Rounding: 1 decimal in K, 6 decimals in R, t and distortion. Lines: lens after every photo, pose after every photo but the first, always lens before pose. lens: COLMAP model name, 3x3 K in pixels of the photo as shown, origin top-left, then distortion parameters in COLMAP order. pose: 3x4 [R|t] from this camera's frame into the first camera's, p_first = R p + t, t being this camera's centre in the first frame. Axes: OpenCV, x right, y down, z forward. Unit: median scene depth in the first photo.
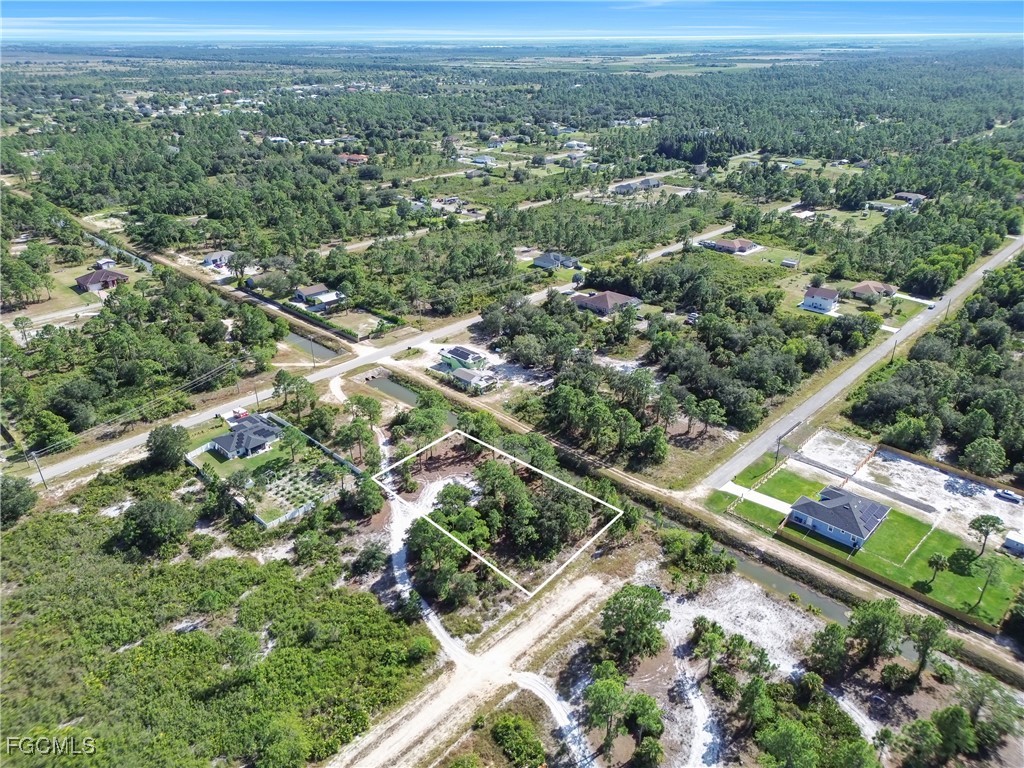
lens RADIAL K [[715.2, 0, 510.6], [0, 715.2, 384.1], [0, 0, 1]] dist [0.052461, -0.044385]
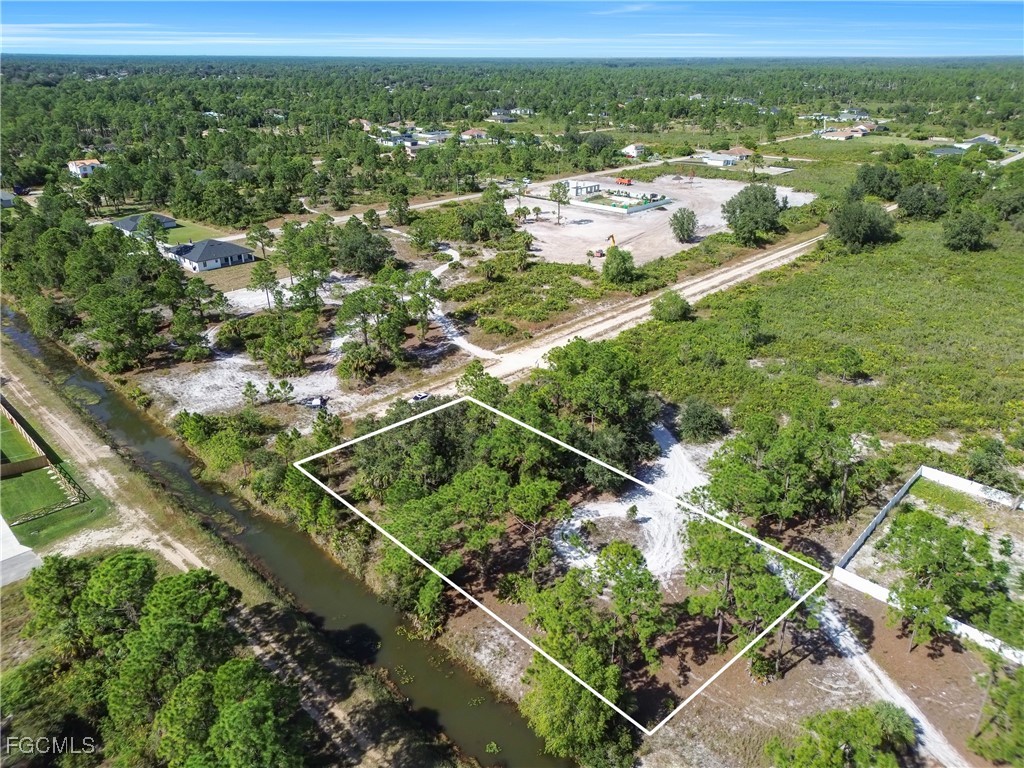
lens RADIAL K [[715.2, 0, 511.3], [0, 715.2, 381.1], [0, 0, 1]] dist [0.052461, -0.044385]
pose [[-0.999983, 0.004073, 0.004150, -0.014326], [0.005797, 0.641945, 0.766729, -0.284475], [0.000459, 0.766740, -0.641958, 1.291521]]
